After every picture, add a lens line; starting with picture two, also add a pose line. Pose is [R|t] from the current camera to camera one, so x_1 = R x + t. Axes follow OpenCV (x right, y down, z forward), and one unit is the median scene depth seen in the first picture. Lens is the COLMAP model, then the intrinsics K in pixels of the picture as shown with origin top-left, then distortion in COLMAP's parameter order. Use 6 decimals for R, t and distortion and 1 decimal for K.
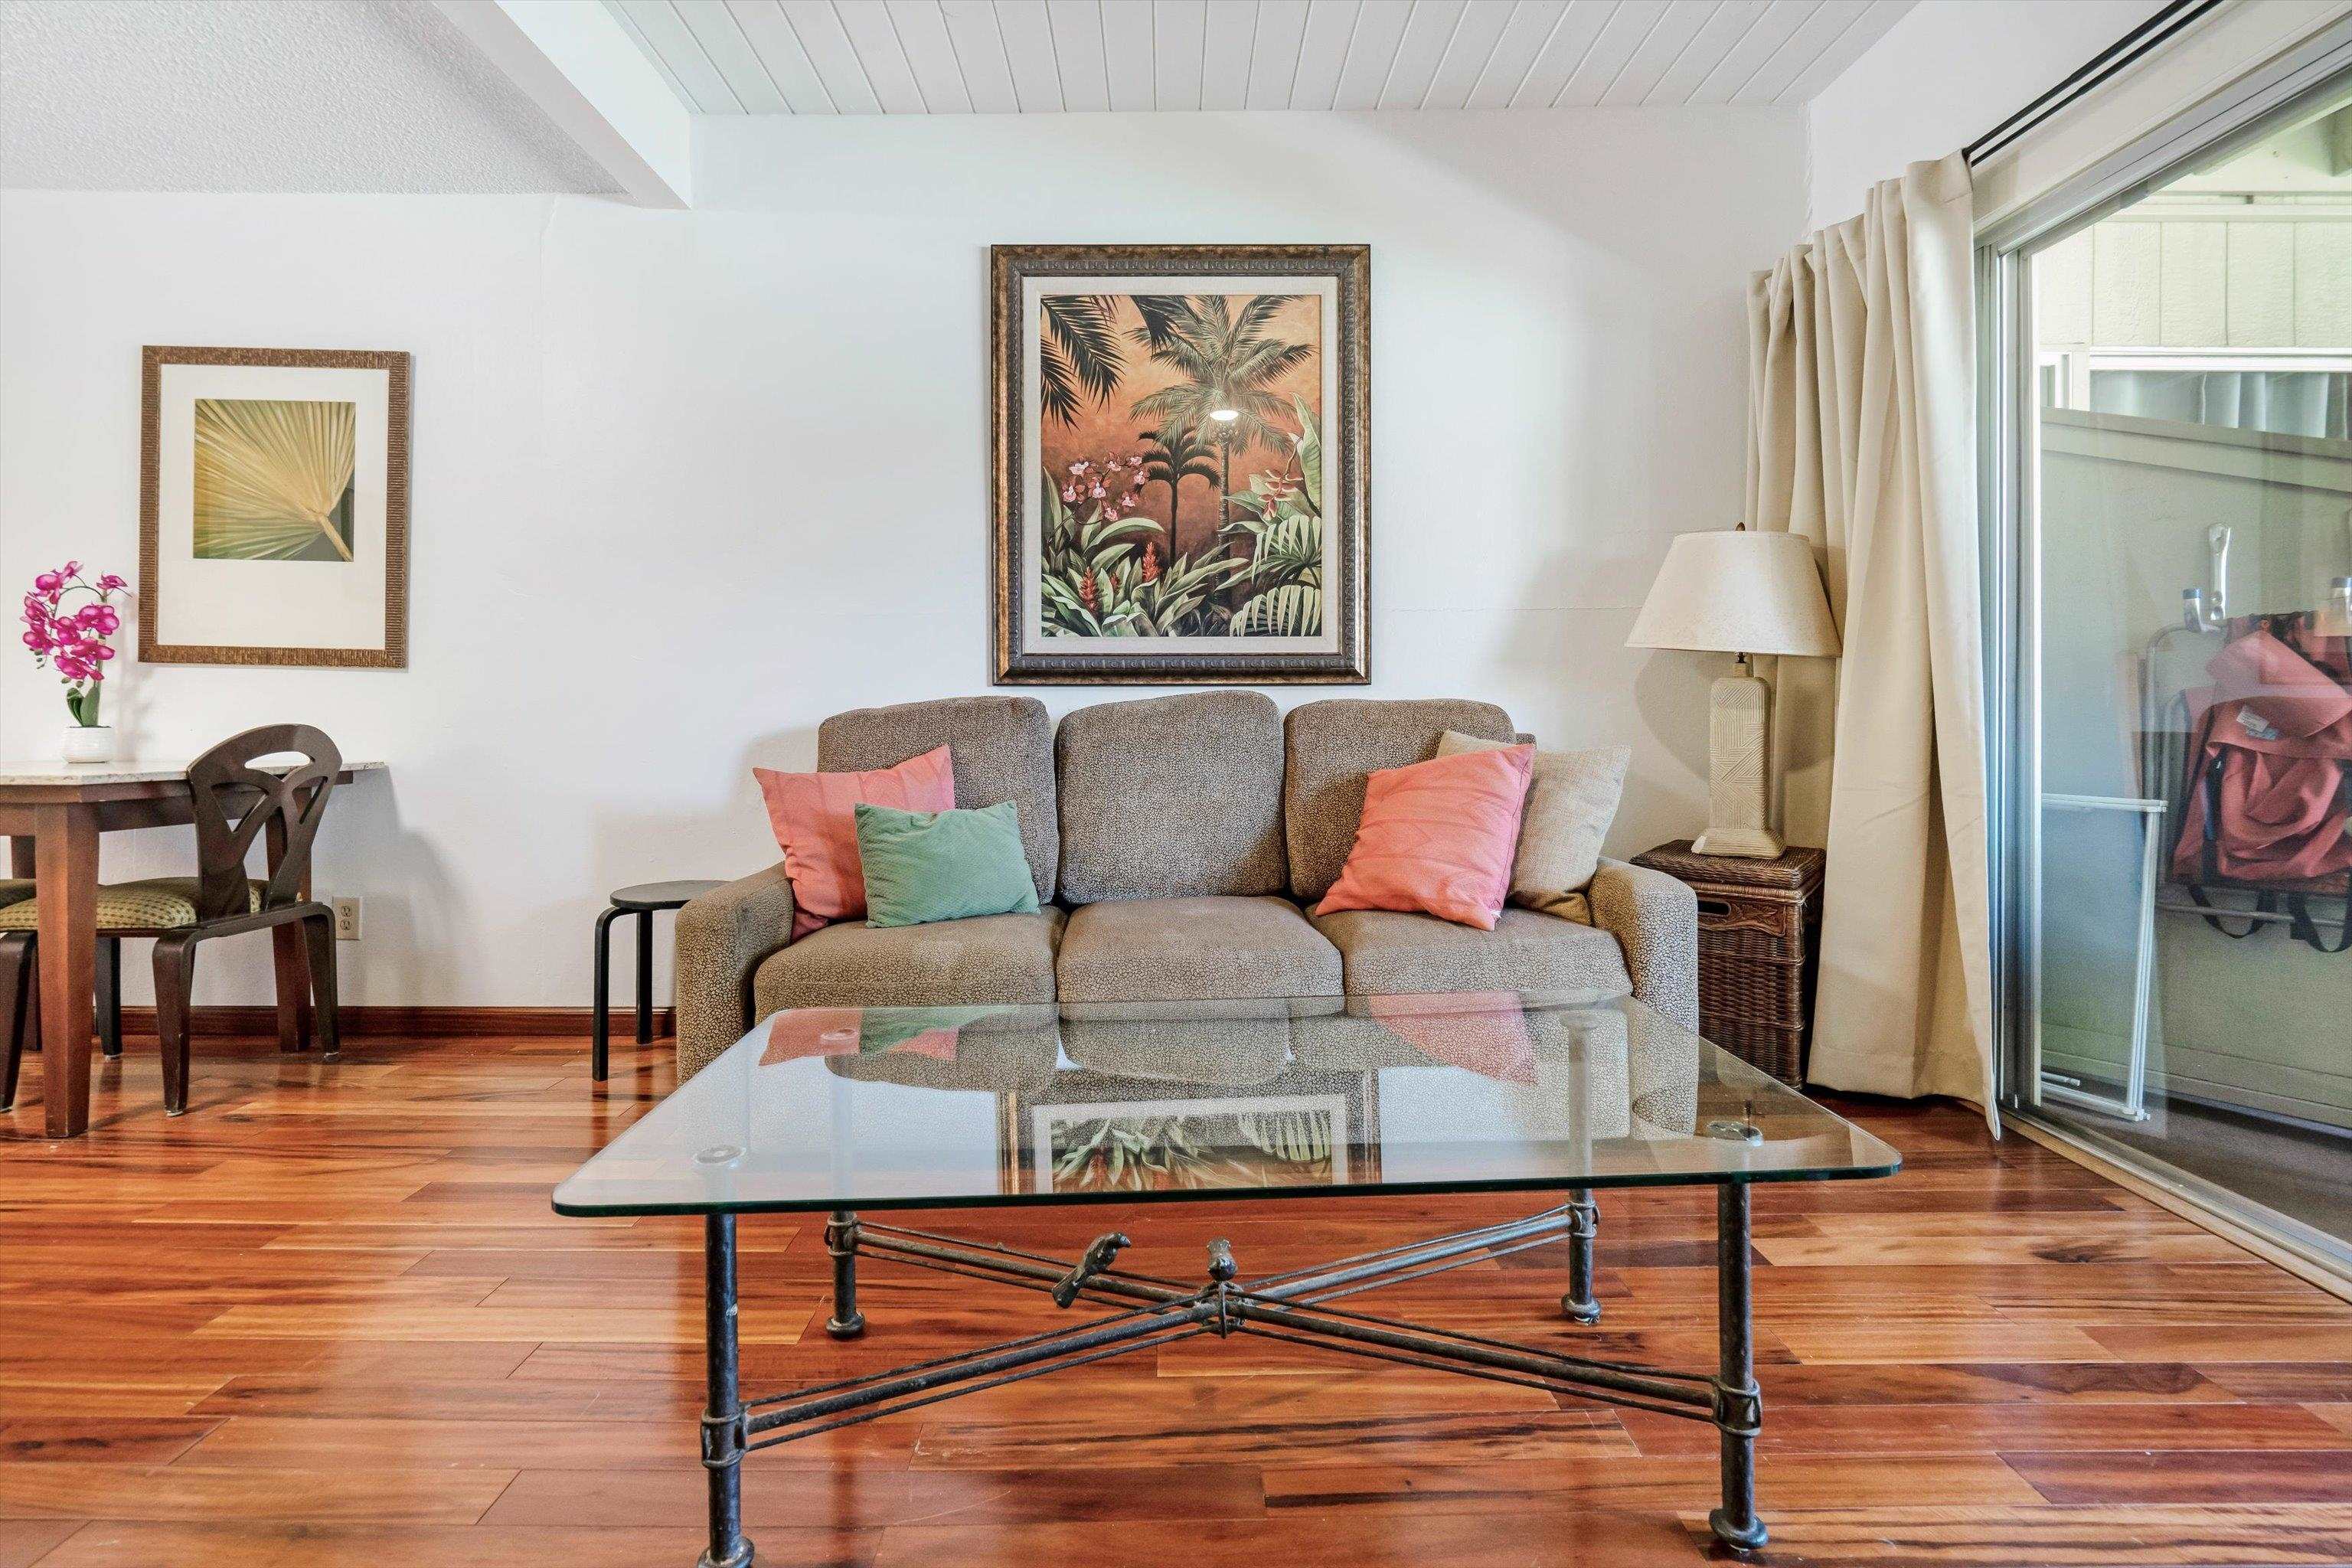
lens RADIAL K [[1114.8, 0, 1224.1], [0, 1114.8, 715.5], [0, 0, 1]] dist [-0.005036, 0.002156]
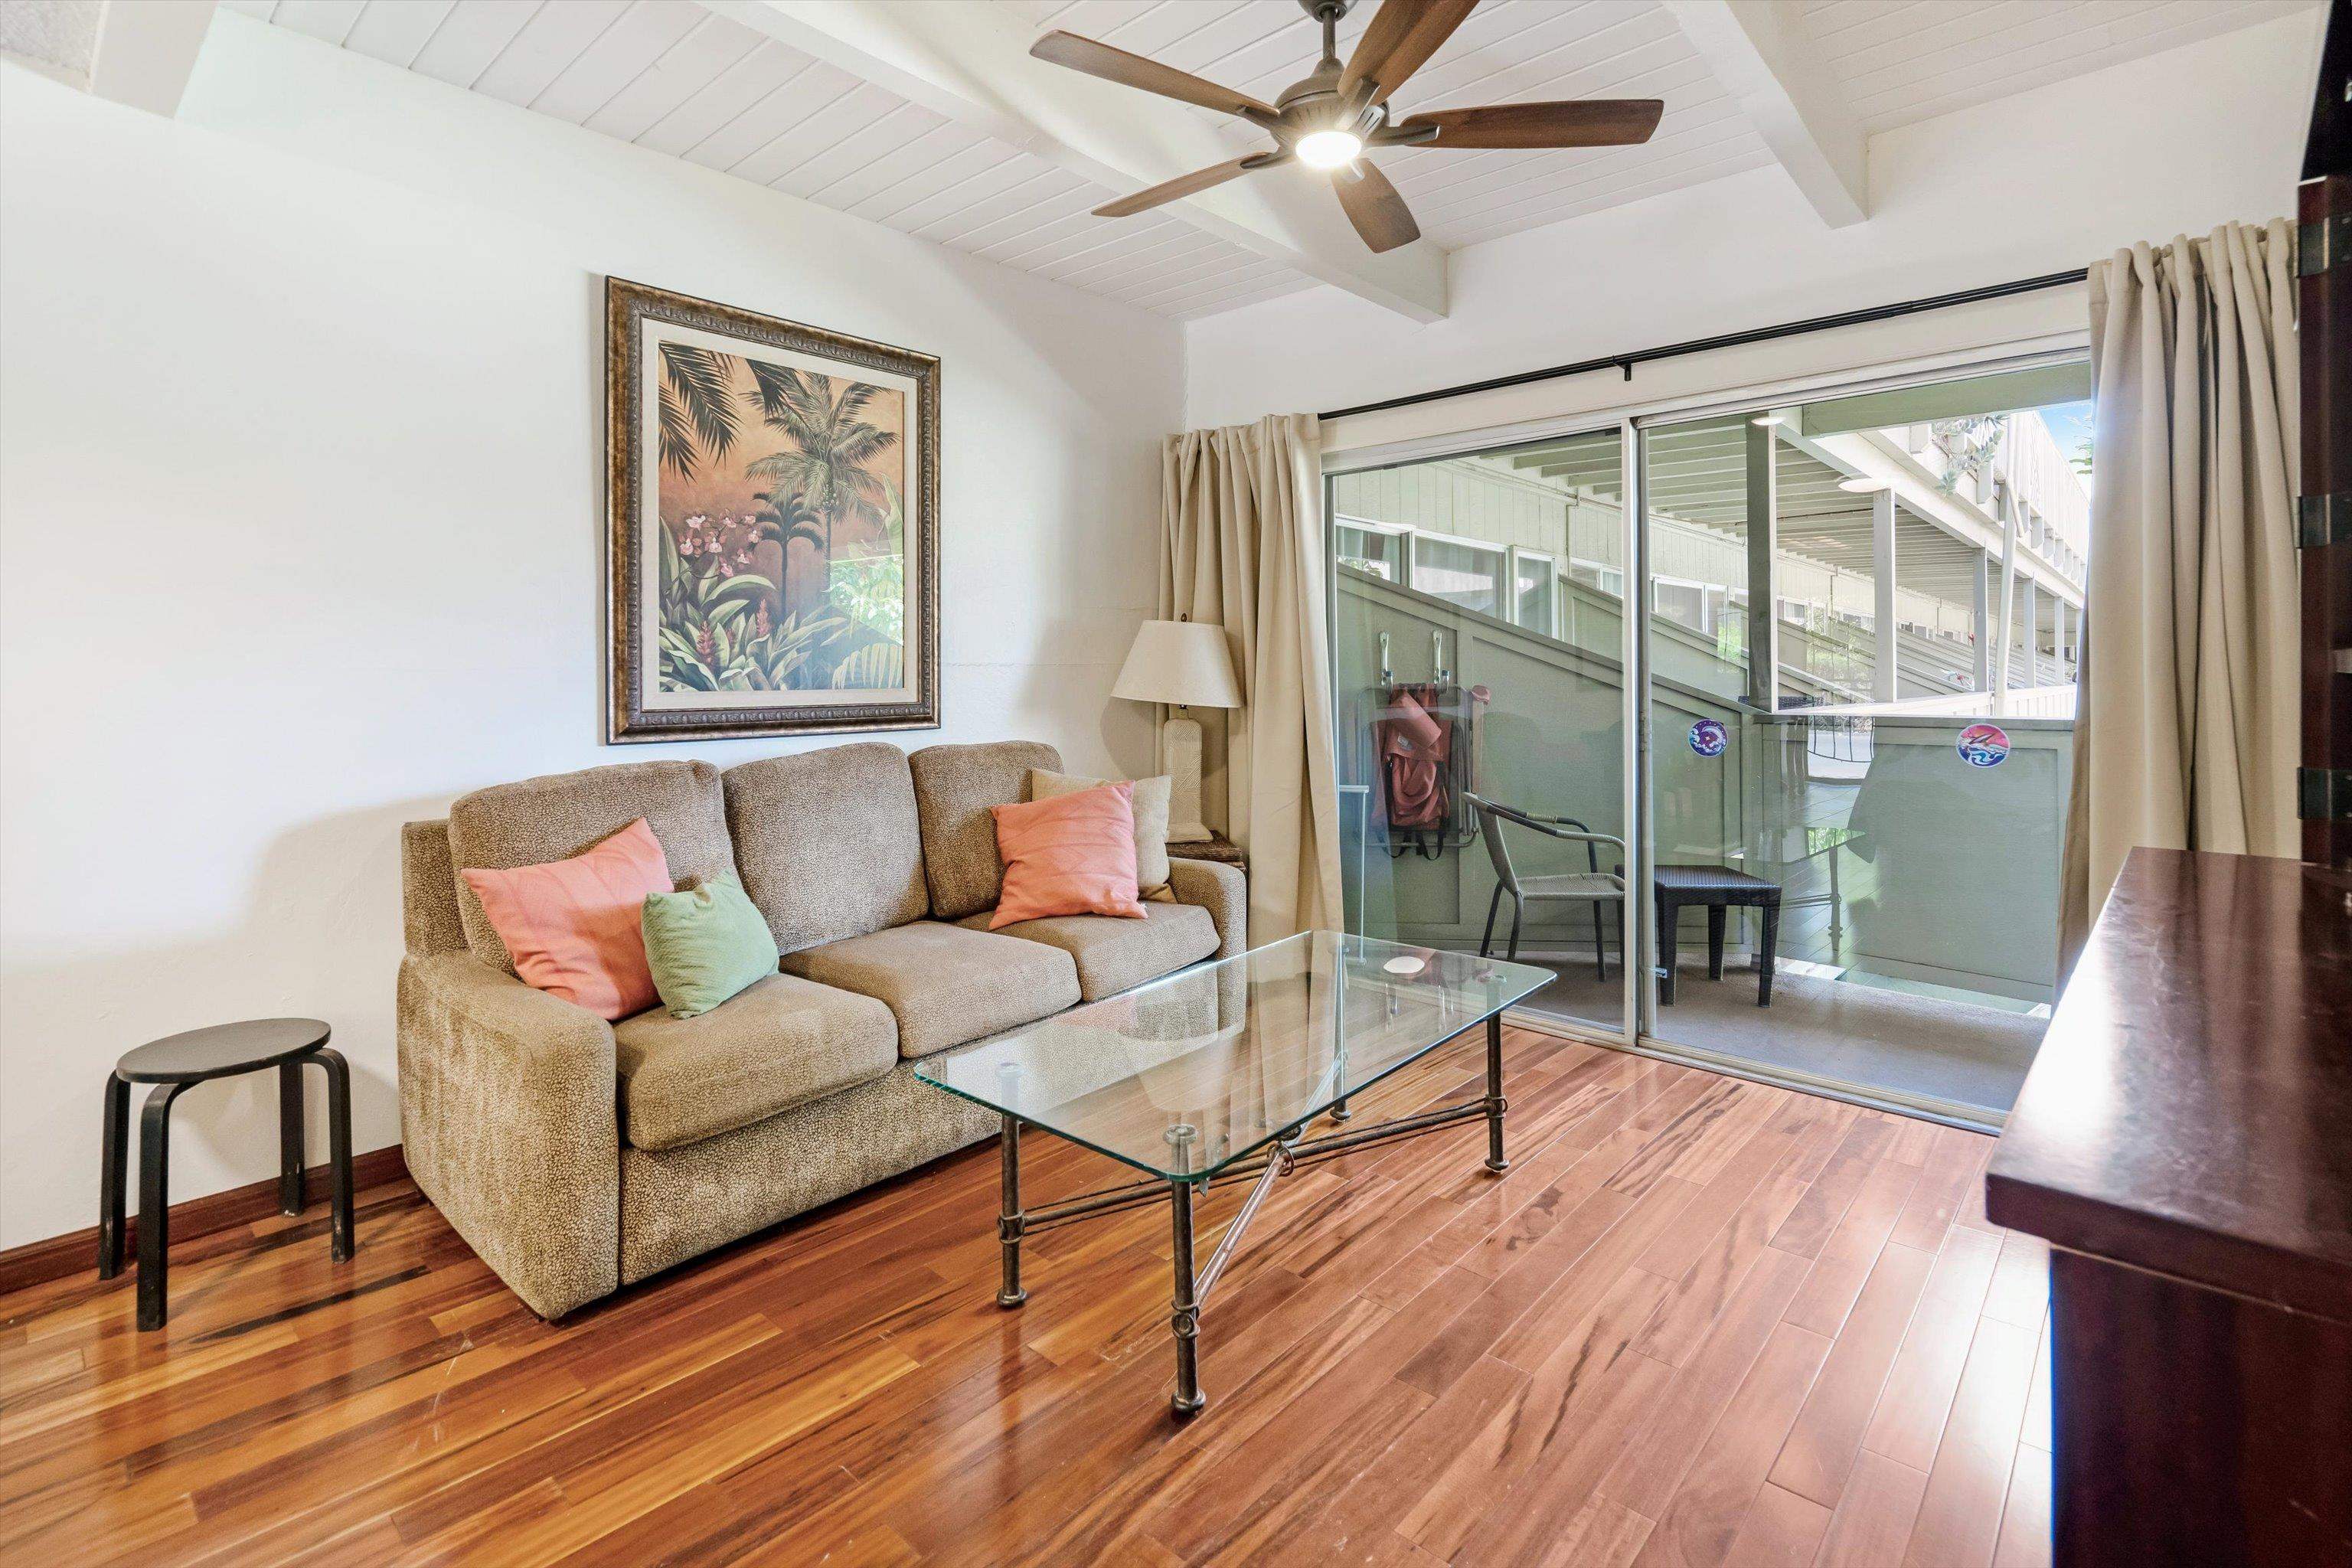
lens RADIAL K [[1114.8, 0, 1249.5], [0, 1114.8, 642.1], [0, 0, 1]] dist [-0.005036, 0.002156]
pose [[0.648782, 0.024587, 0.760577, -0.564295], [-0.005854, 0.999610, -0.027321, -0.089836], [-0.760952, 0.013273, 0.648673, -0.020914]]
